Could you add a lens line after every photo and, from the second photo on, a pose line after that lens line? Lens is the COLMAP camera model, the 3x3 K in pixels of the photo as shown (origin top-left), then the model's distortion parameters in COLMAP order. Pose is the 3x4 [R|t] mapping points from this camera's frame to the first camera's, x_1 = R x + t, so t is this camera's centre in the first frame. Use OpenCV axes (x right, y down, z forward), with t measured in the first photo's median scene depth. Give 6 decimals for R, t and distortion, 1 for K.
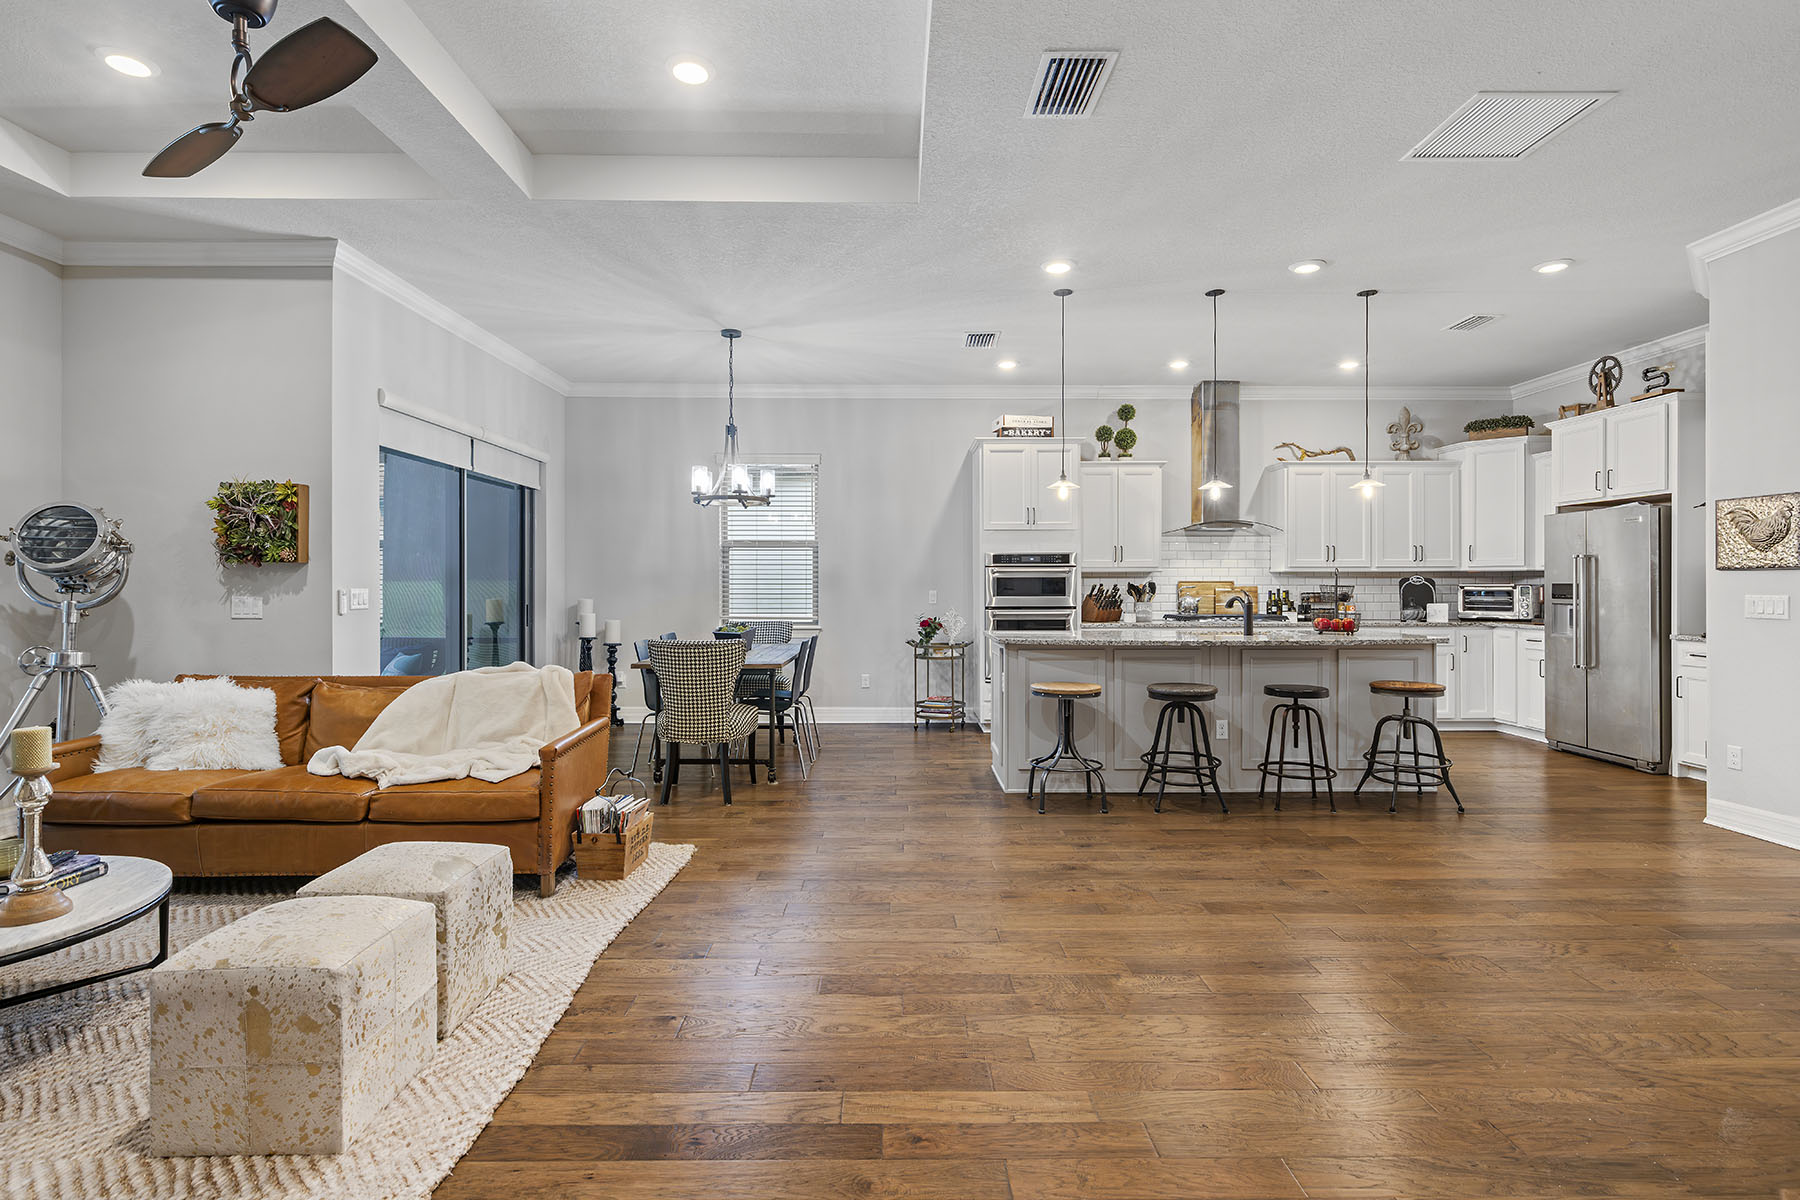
lens RADIAL K [[877.2, 0, 899.2], [0, 877.2, 584.0], [0, 0, 1]] dist [0.004487, -0.008247]
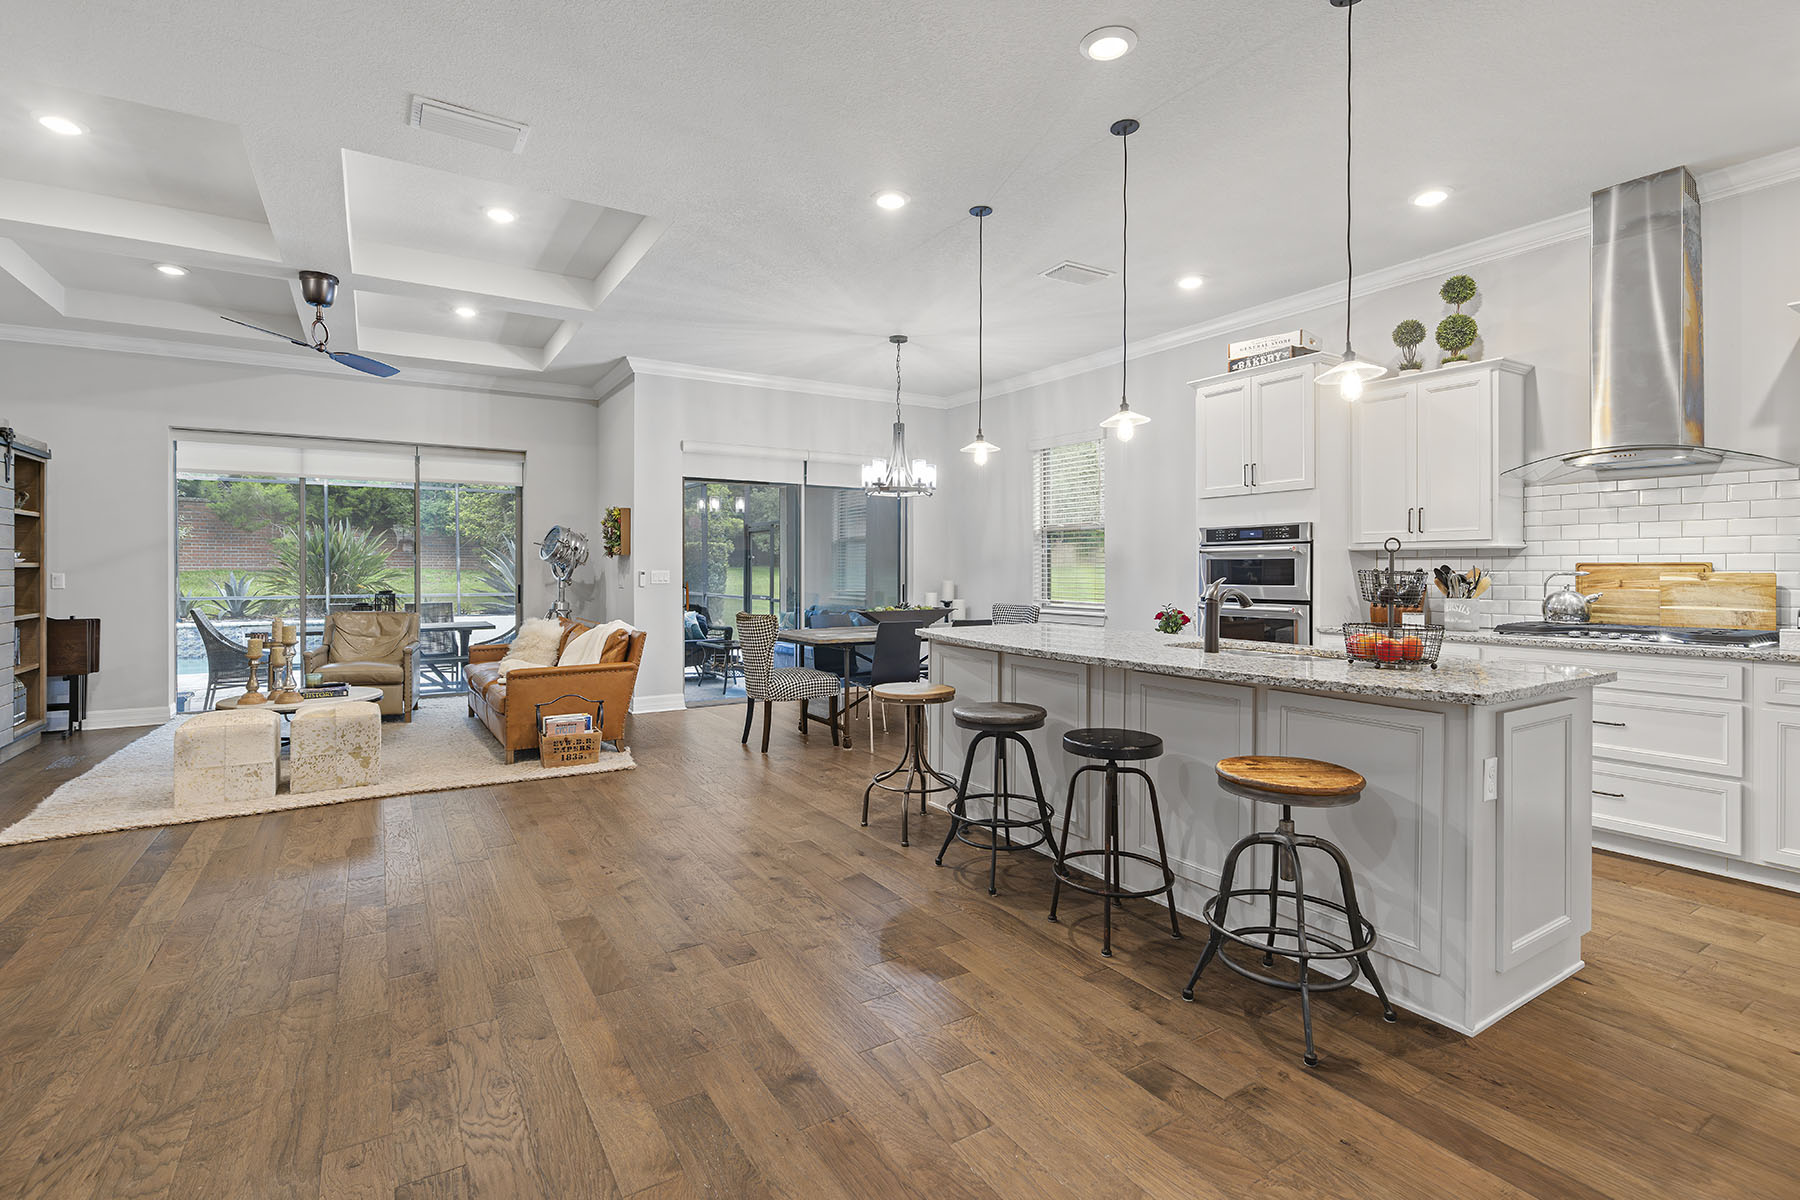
lens RADIAL K [[834.4, 0, 898.6], [0, 834.4, 571.6], [0, 0, 1]] dist [-0.005091, 0.000399]
pose [[0.521415, 0.004270, -0.853293, 0.590477], [-0.000814, 0.999990, 0.004506, 0.000084], [0.853303, -0.001655, 0.521413, 0.386676]]
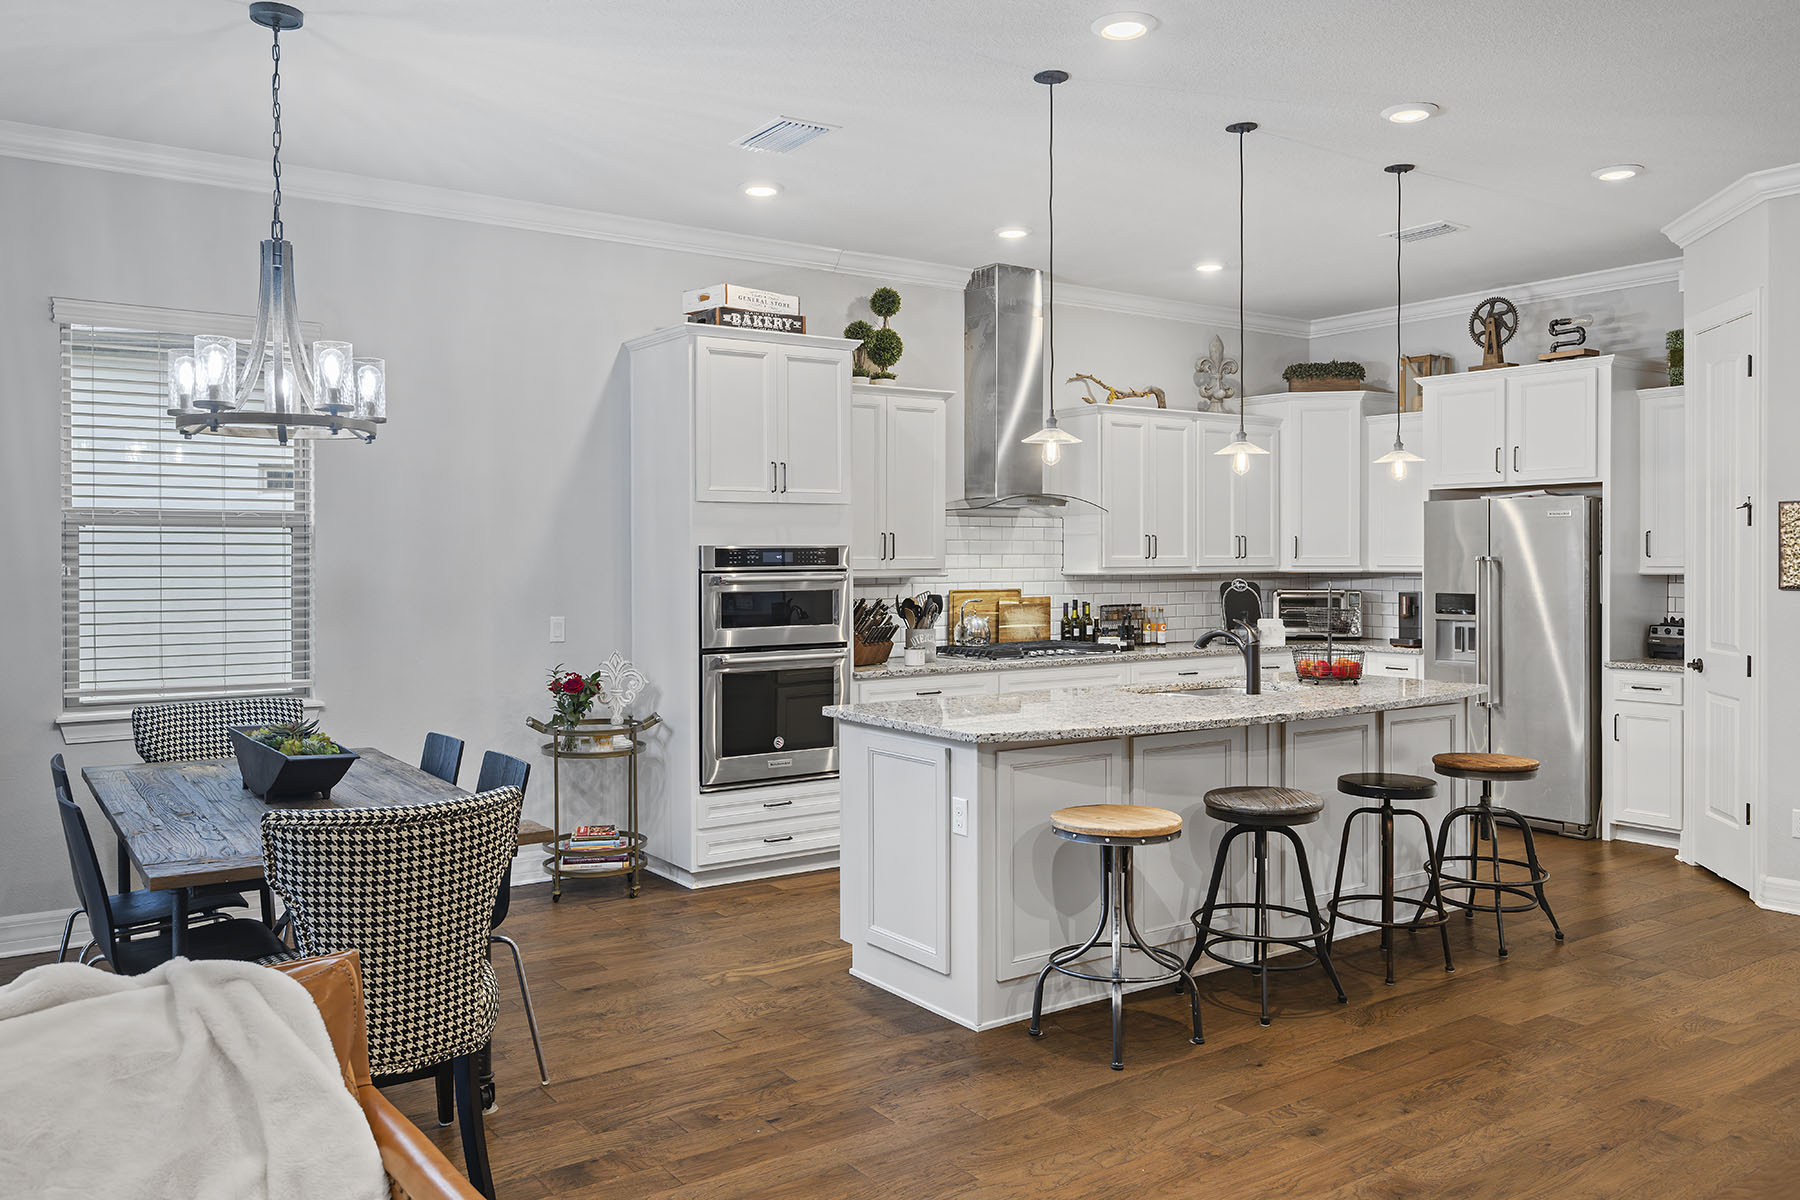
lens RADIAL K [[1372.2, 0, 895.2], [0, 1372.2, 563.9], [0, 0, 1]] dist [0.001262, 0.003996]
pose [[0.824513, -0.003666, 0.565831, -0.267362], [0.001142, 0.999988, 0.004815, -0.028325], [-0.565842, -0.003324, 0.824507, 0.264001]]
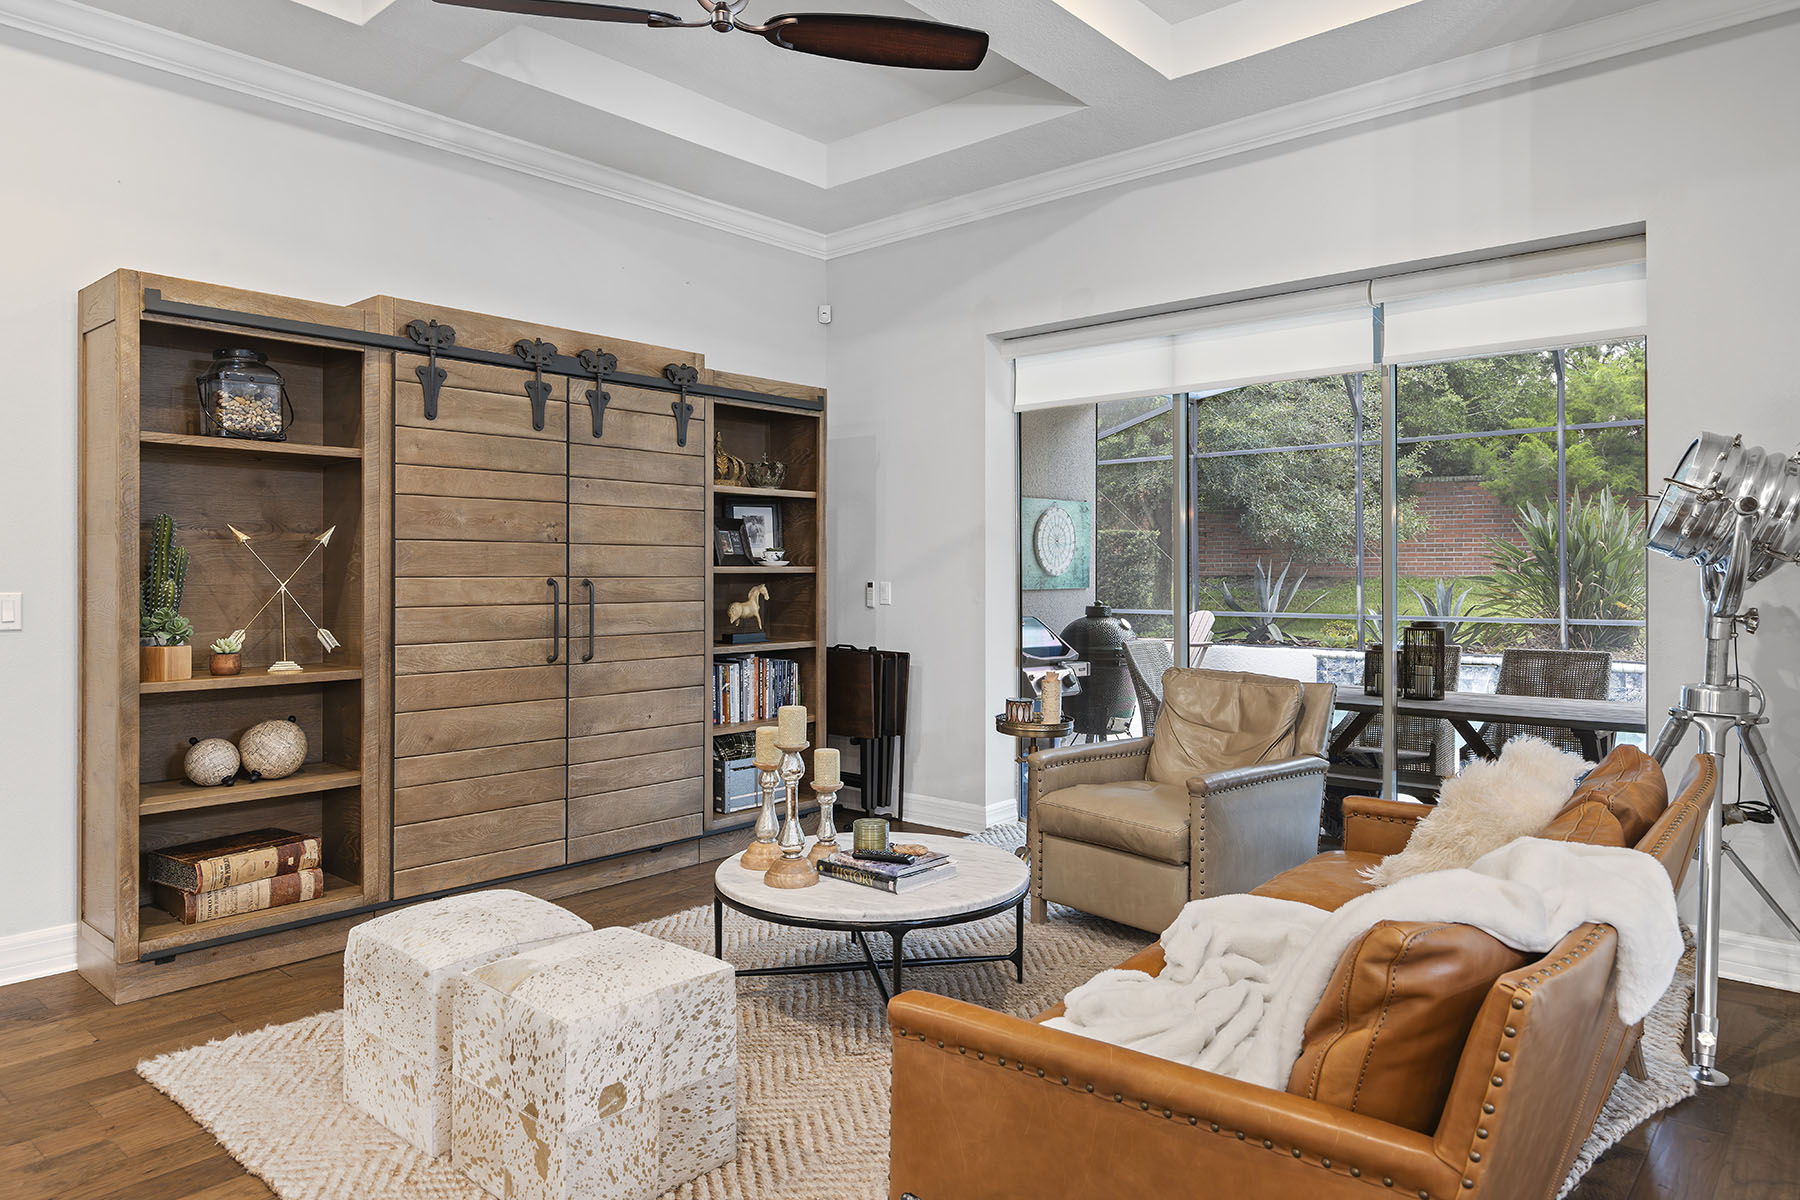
lens RADIAL K [[1142.2, 0, 896.6], [0, 1142.2, 569.5], [0, 0, 1]] dist [0.003884, 0.000453]
pose [[-0.668599, -0.001246, -0.743622, -0.010920], [0.001331, 0.999995, -0.002872, 0.000146], [0.743622, -0.002910, -0.668594, 0.633477]]
